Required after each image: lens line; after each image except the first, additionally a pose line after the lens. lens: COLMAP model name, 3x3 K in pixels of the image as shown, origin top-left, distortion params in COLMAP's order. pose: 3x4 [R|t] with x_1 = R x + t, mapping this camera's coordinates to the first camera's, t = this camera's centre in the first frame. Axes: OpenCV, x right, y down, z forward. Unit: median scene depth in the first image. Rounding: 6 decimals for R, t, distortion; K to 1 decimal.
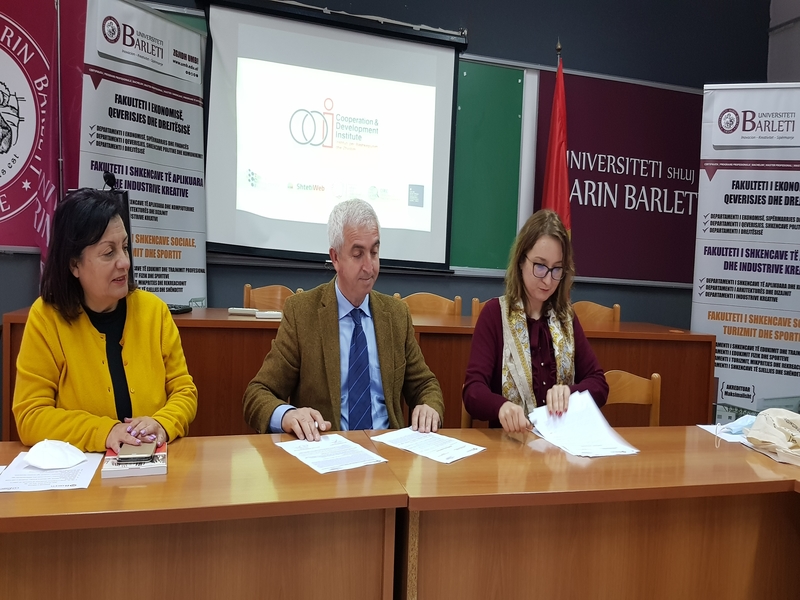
lens RADIAL K [[624.6, 0, 400.0], [0, 624.6, 300.0], [0, 0, 1]] dist [0.066657, -0.099611]
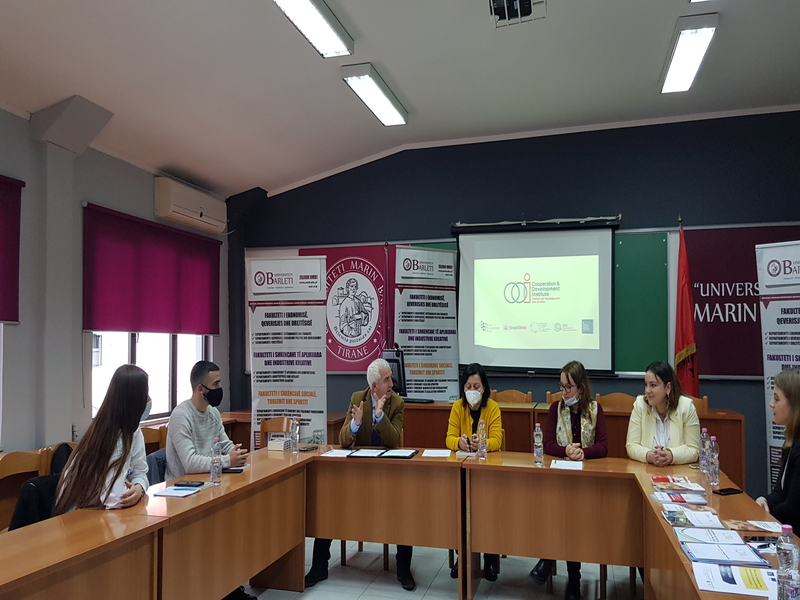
lens RADIAL K [[603.9, 0, 400.4], [0, 603.9, 317.6], [0, 0, 1]] dist [0.139195, -0.181884]
pose [[0.855049, -0.085414, -0.511465, 0.470615], [0.019002, 0.990839, -0.133702, 0.004301], [0.518199, 0.104602, 0.848839, -0.605121]]
